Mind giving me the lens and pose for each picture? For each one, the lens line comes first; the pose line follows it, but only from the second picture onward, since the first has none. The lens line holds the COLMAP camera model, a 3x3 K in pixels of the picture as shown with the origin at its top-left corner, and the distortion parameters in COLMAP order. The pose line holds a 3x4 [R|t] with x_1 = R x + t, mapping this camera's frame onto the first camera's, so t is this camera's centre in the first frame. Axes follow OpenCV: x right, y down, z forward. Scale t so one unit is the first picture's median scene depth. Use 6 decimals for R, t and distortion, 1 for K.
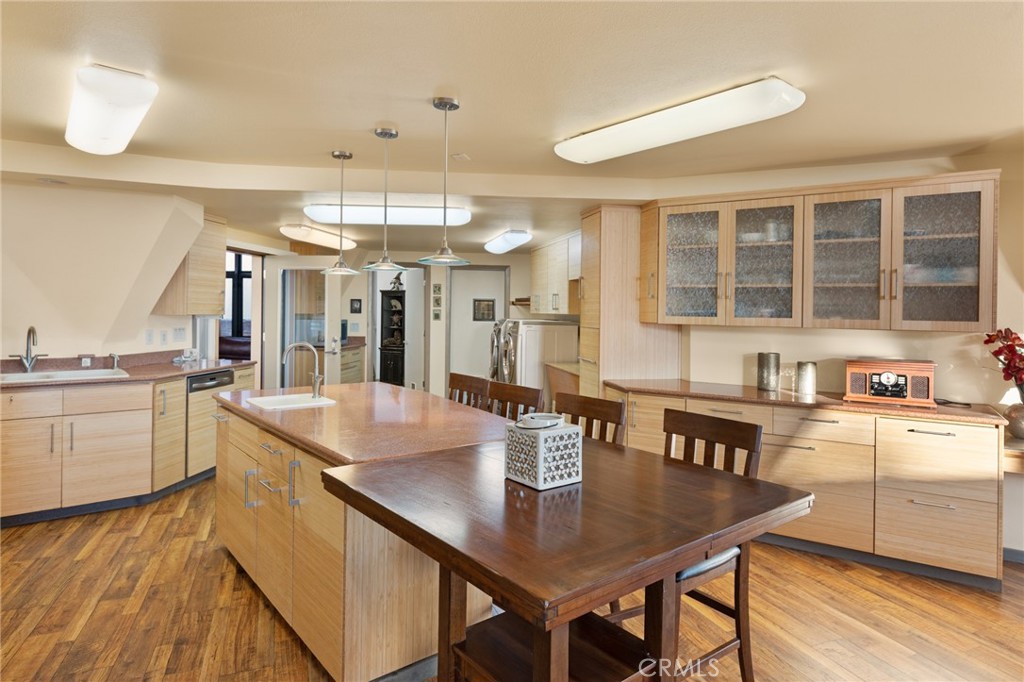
lens RADIAL K [[588.4, 0, 512.1], [0, 588.4, 311.9], [0, 0, 1]] dist [0.001607, -0.000626]
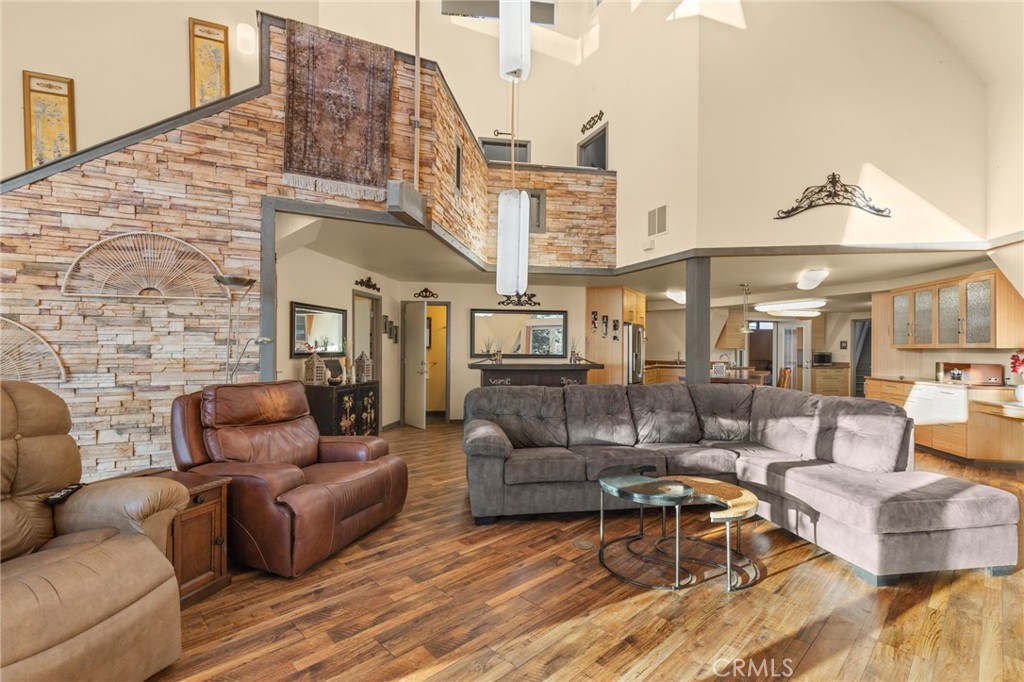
lens RADIAL K [[467.8, 0, 513.7], [0, 467.8, 345.2], [0, 0, 1]] dist [0.010113, -0.000094]
pose [[0.388092, -0.018950, -0.921426, 1.460152], [-0.005510, 0.999723, -0.022881, 0.062705], [0.921604, 0.013956, 0.387880, -1.047583]]
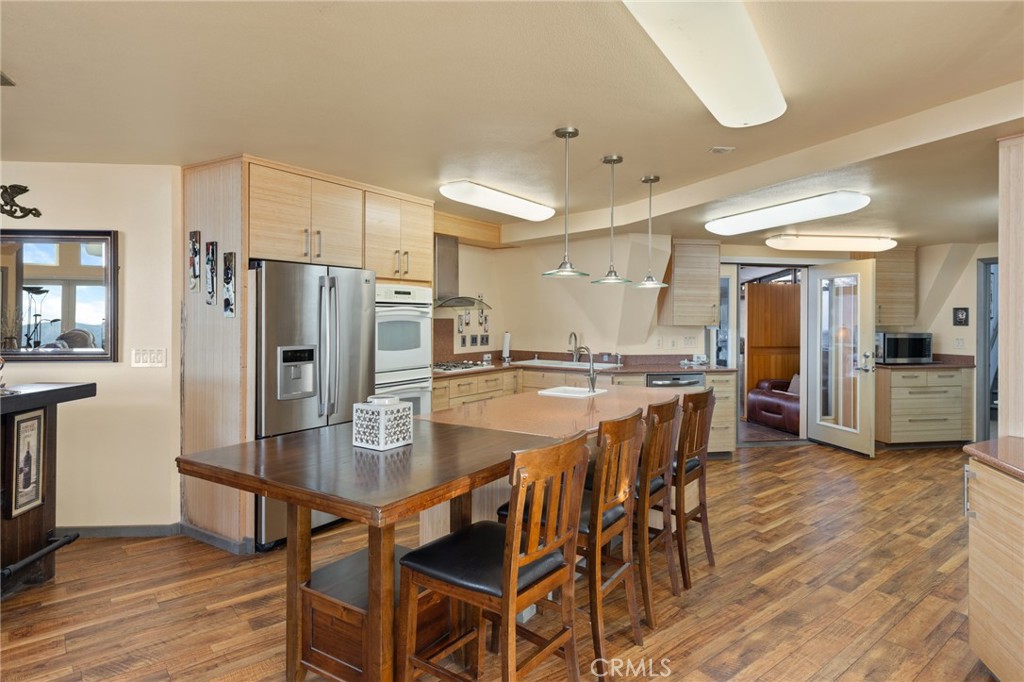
lens RADIAL K [[588.4, 0, 512.1], [0, 588.4, 311.9], [0, 0, 1]] dist [0.001607, -0.000626]
pose [[0.304998, -0.020474, -0.952133, 0.671023], [-0.002665, 0.999747, -0.022351, 0.007046], [0.952349, 0.009354, 0.304866, 0.414166]]
